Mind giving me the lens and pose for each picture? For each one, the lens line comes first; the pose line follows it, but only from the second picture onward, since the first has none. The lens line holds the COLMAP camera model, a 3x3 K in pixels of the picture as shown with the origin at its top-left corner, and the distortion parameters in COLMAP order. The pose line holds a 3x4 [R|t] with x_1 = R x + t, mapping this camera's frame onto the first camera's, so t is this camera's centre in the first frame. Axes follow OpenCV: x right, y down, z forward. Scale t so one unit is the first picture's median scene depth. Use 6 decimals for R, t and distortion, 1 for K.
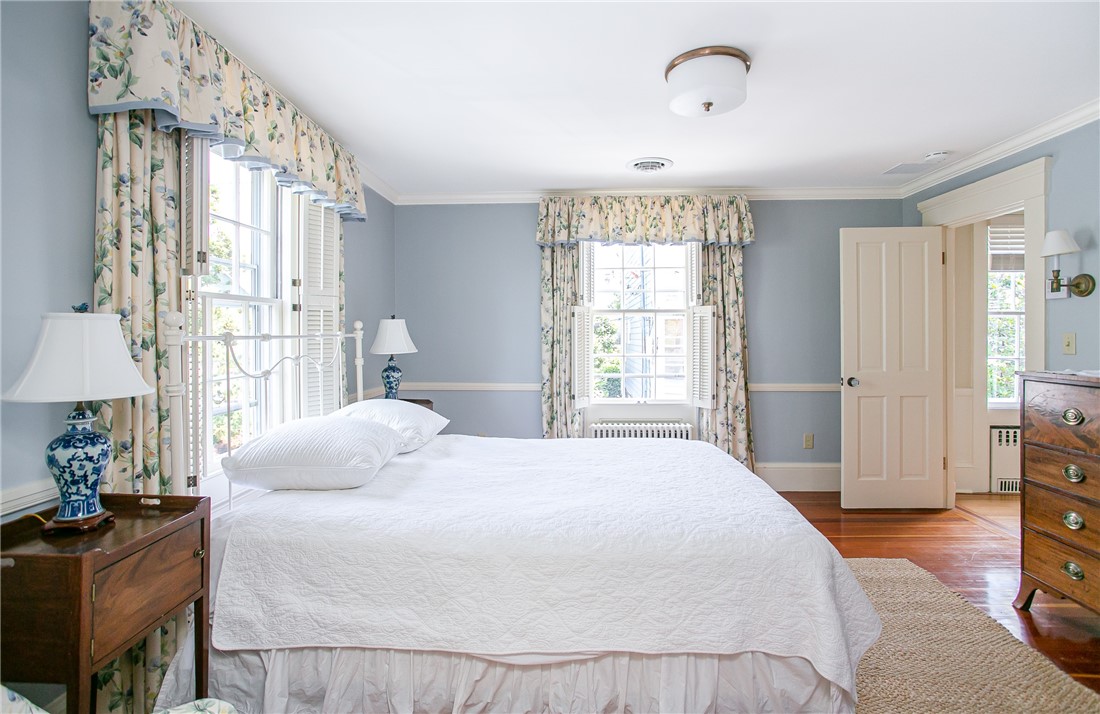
lens RADIAL K [[530.9, 0, 553.3], [0, 530.9, 328.7], [0, 0, 1]] dist [-0.069917, 0.030410]
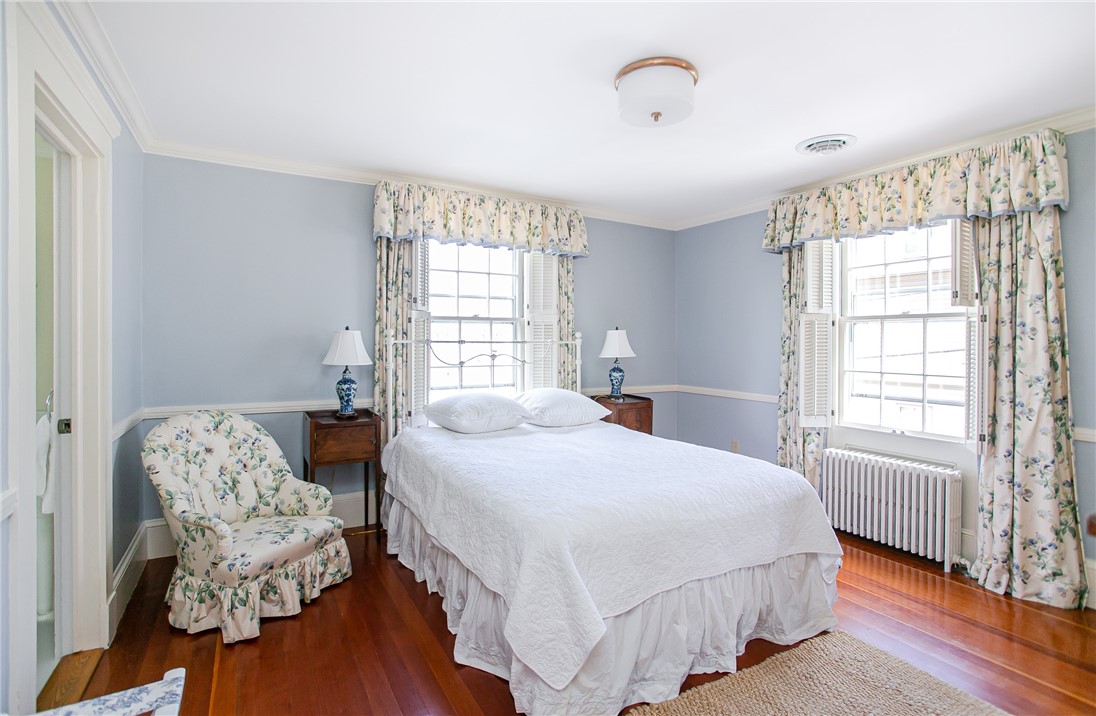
lens RADIAL K [[528.9, 0, 551.3], [0, 528.9, 329.8], [0, 0, 1]] dist [-0.069917, 0.030410]
pose [[0.527452, -0.011256, -0.849511, 0.570876], [-0.005266, 0.999850, -0.016517, 0.002374], [0.849569, 0.013185, 0.527313, 0.164737]]
